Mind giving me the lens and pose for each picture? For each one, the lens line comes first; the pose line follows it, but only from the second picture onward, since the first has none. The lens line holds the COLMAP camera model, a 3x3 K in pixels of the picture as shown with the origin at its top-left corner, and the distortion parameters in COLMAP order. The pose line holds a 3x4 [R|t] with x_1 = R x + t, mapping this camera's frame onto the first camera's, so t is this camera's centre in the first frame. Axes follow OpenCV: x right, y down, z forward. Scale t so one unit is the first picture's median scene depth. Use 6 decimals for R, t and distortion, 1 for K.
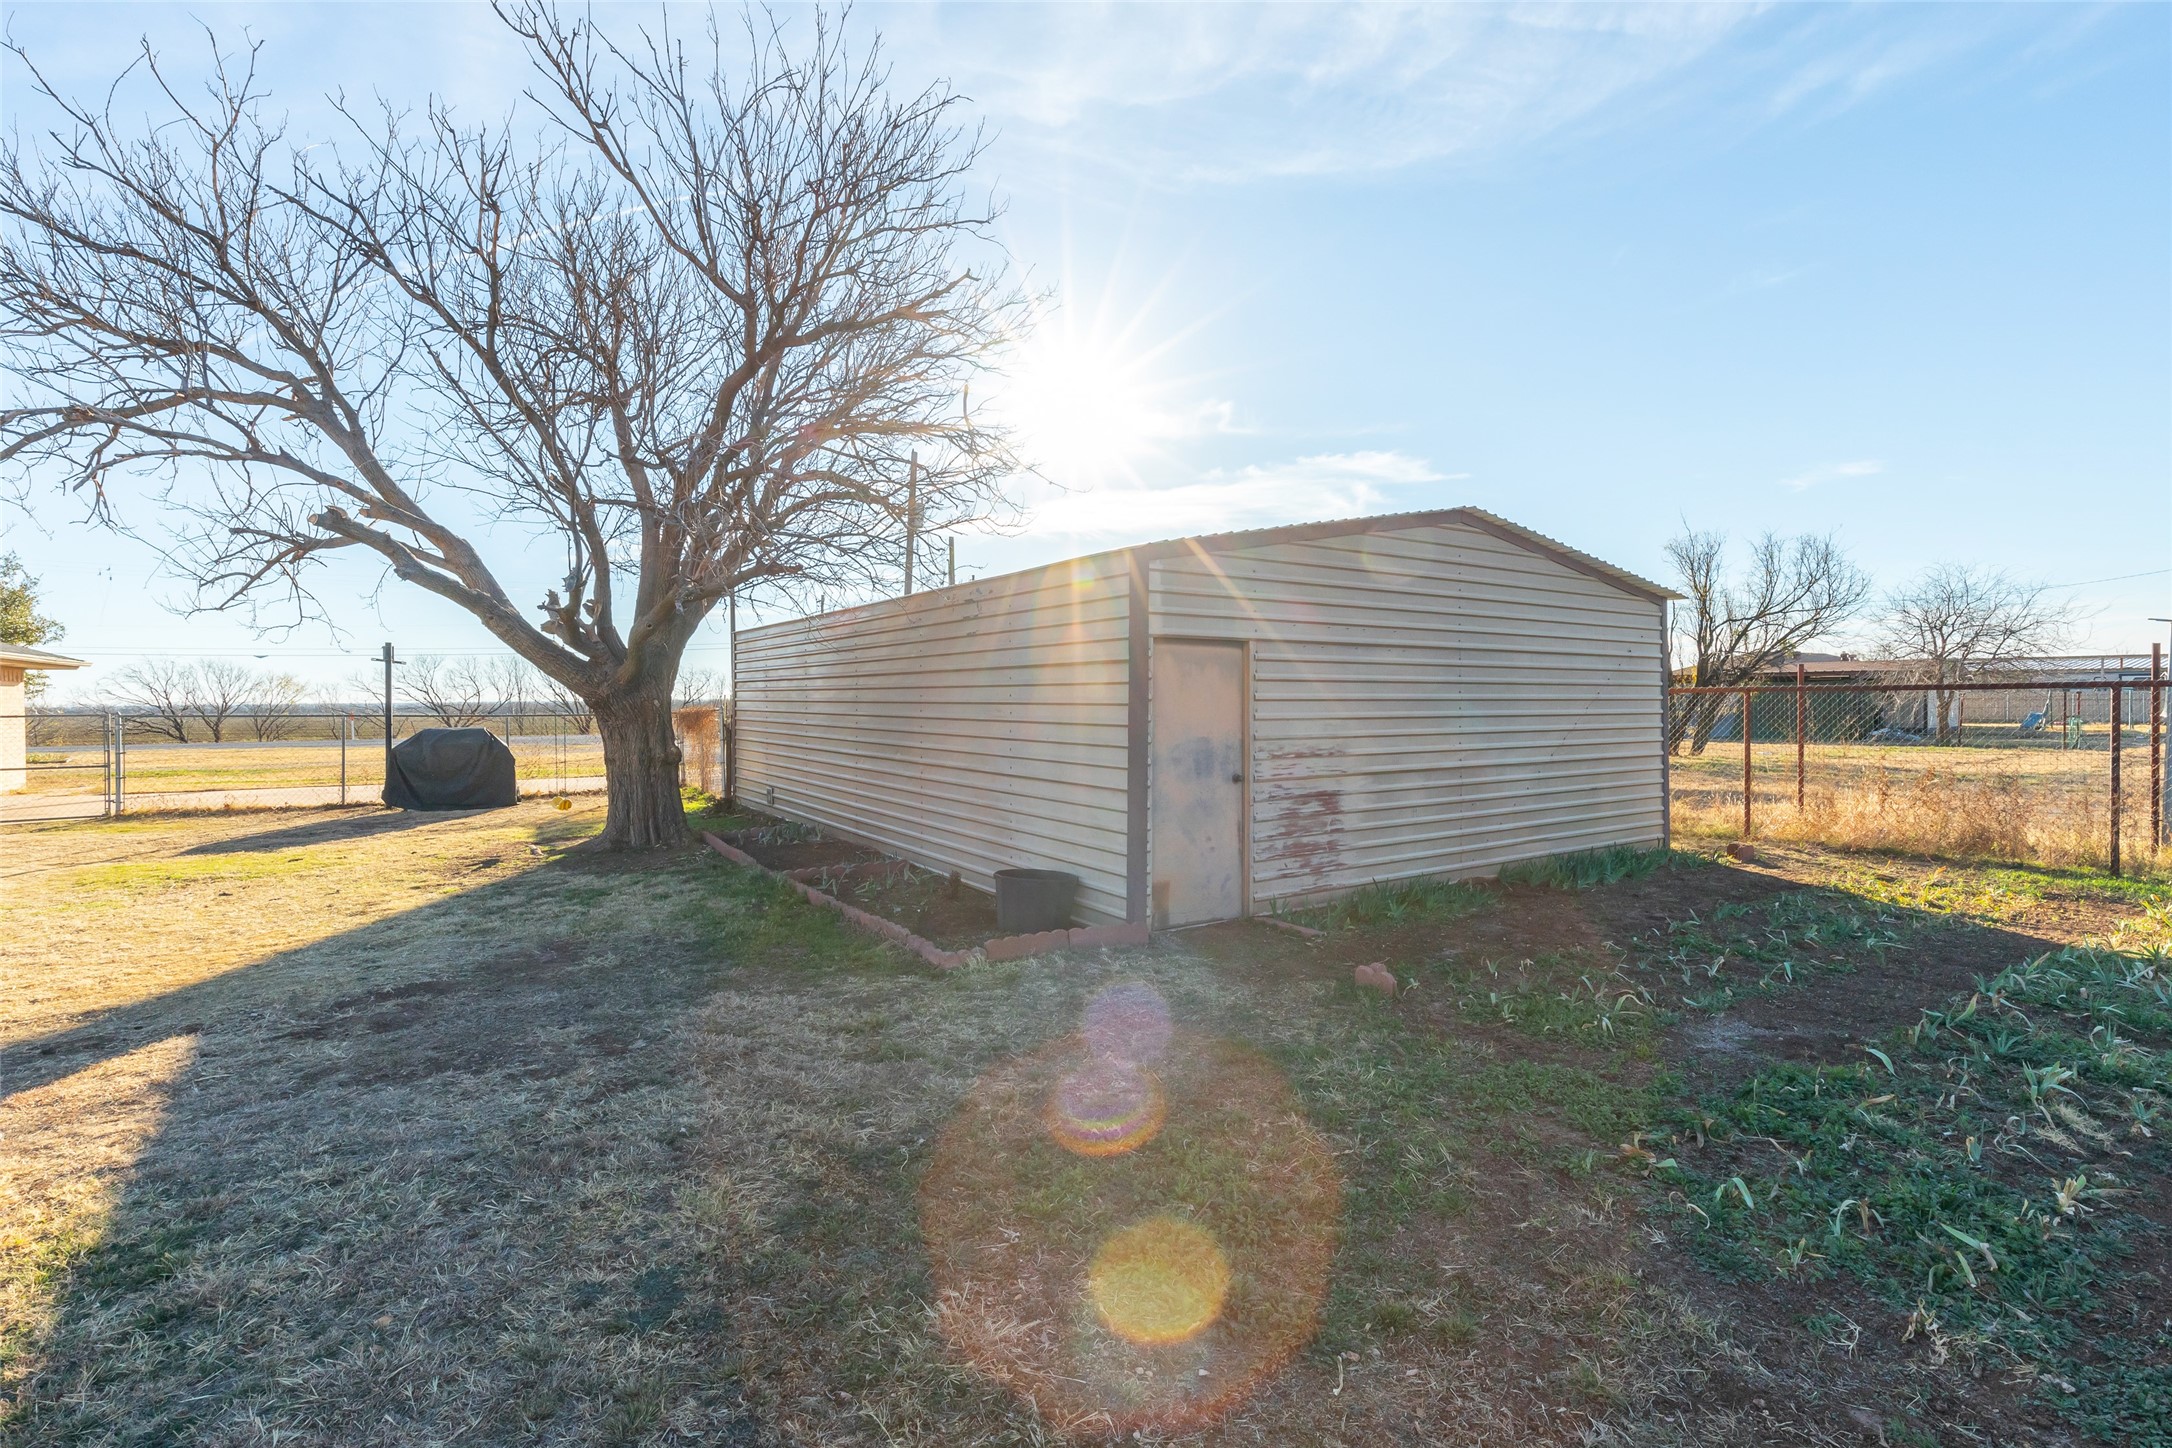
lens RADIAL K [[986.2, 0, 1068.7], [0, 986.2, 695.3], [0, 0, 1]] dist [0.002808, 0.000965]
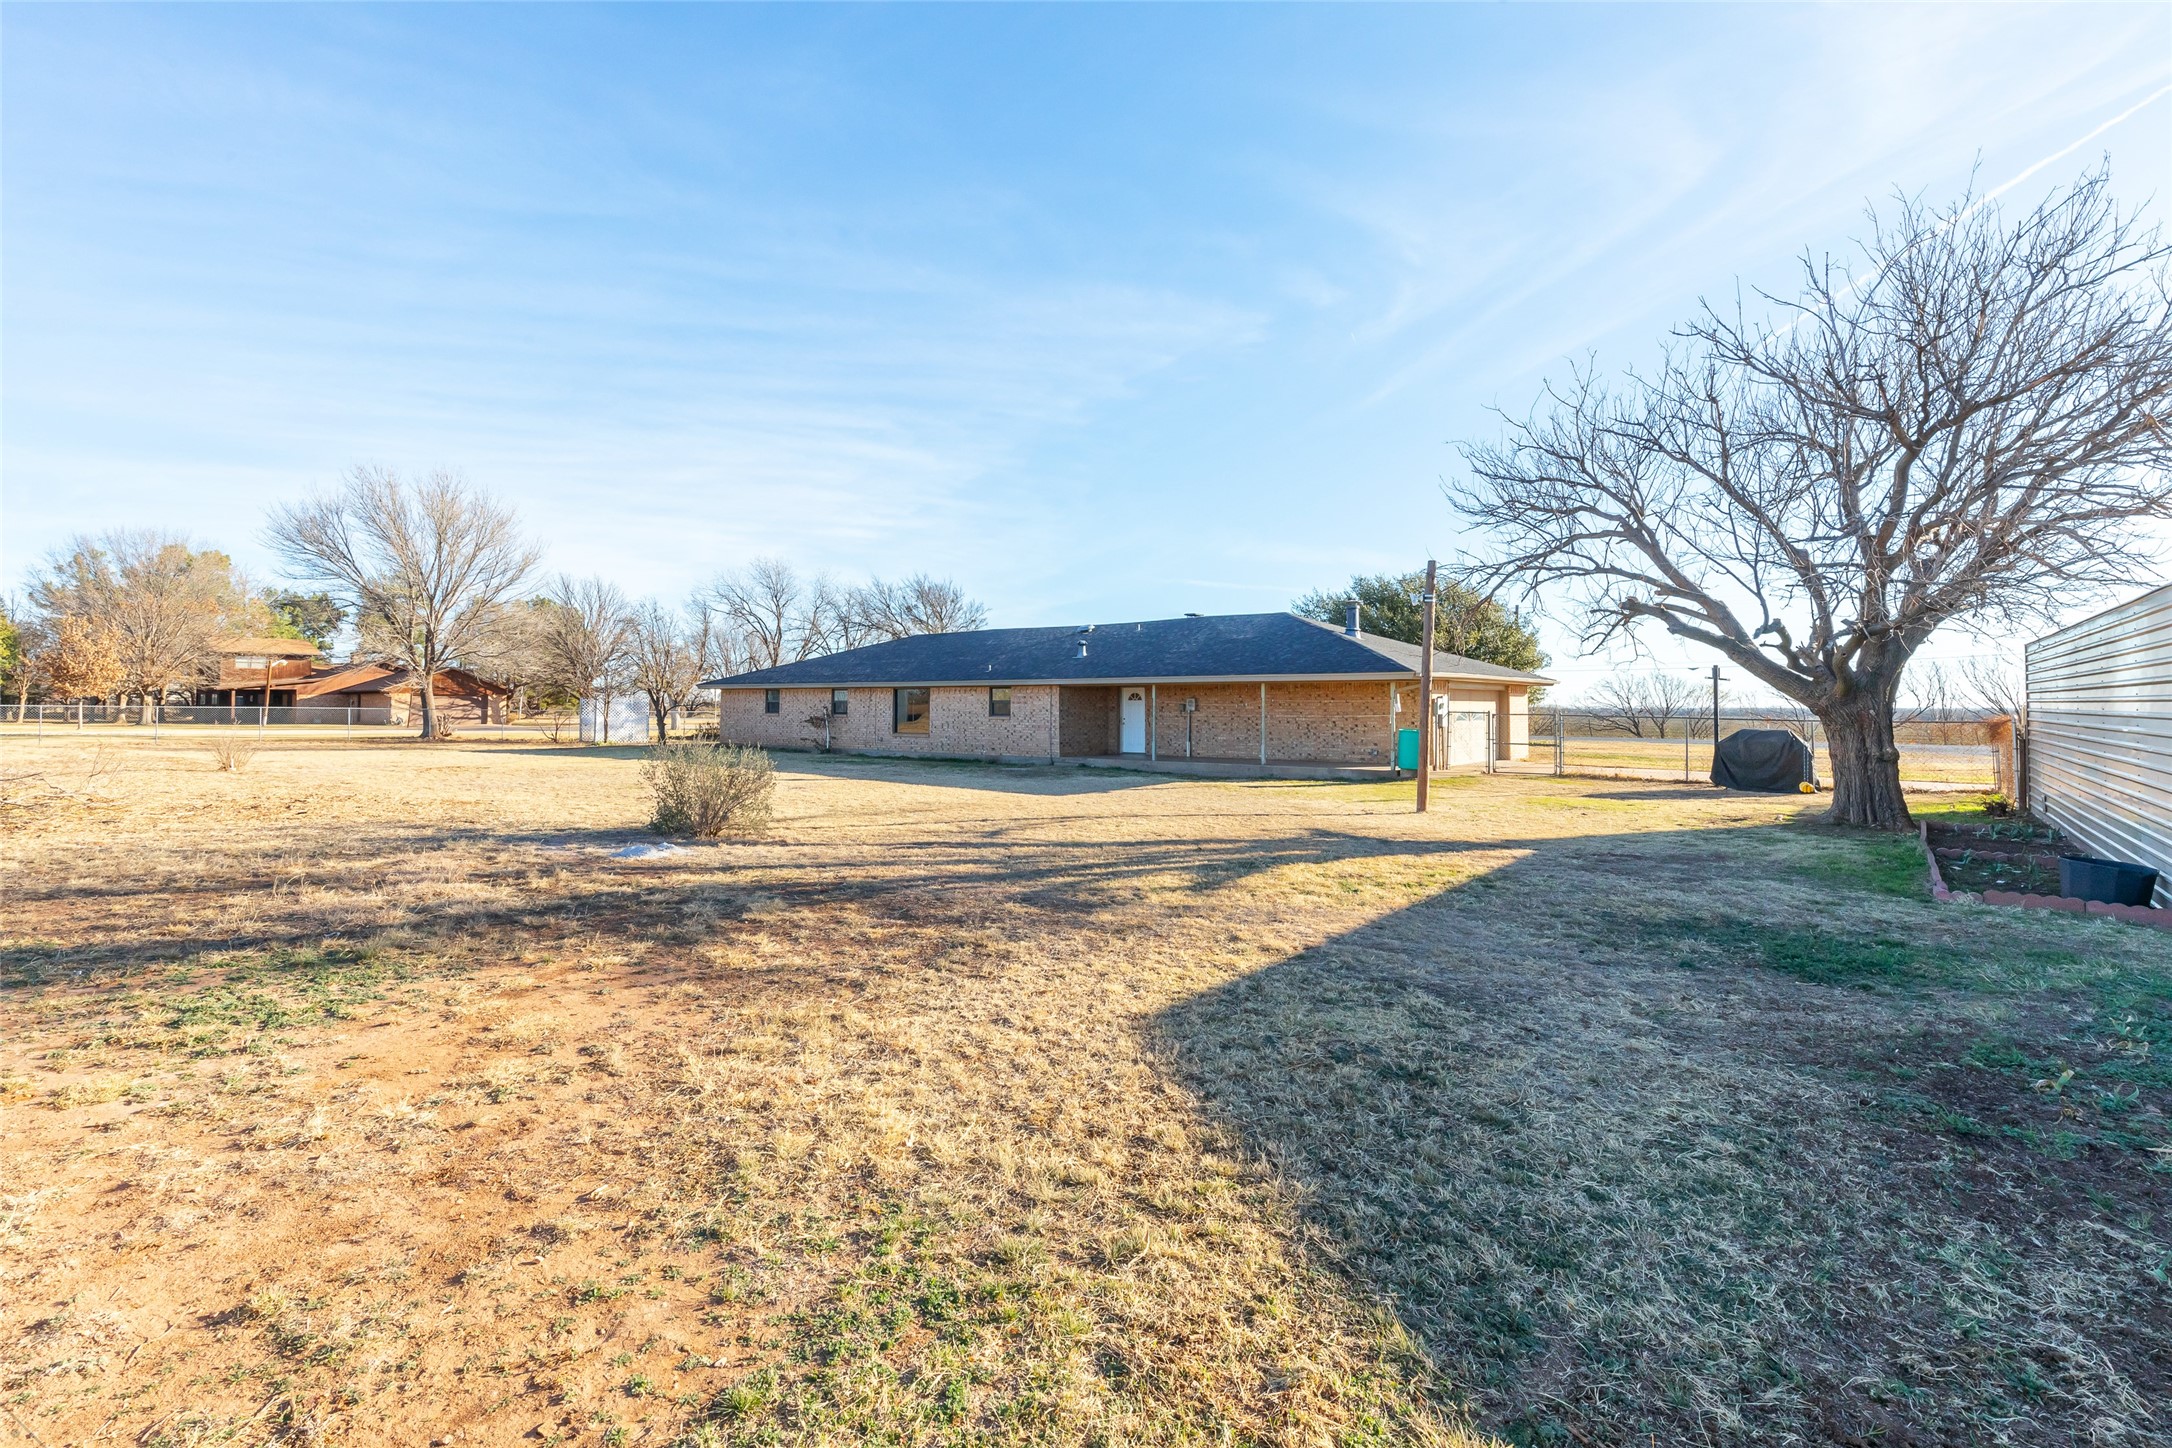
lens RADIAL K [[986.2, 0, 1085.1], [0, 986.2, 714.6], [0, 0, 1]] dist [0.002808, 0.000965]
pose [[0.305115, 0.016390, -0.952175, 0.476139], [-0.001866, 0.999860, 0.016613, -0.007991], [0.952314, -0.003292, 0.305103, -0.341433]]
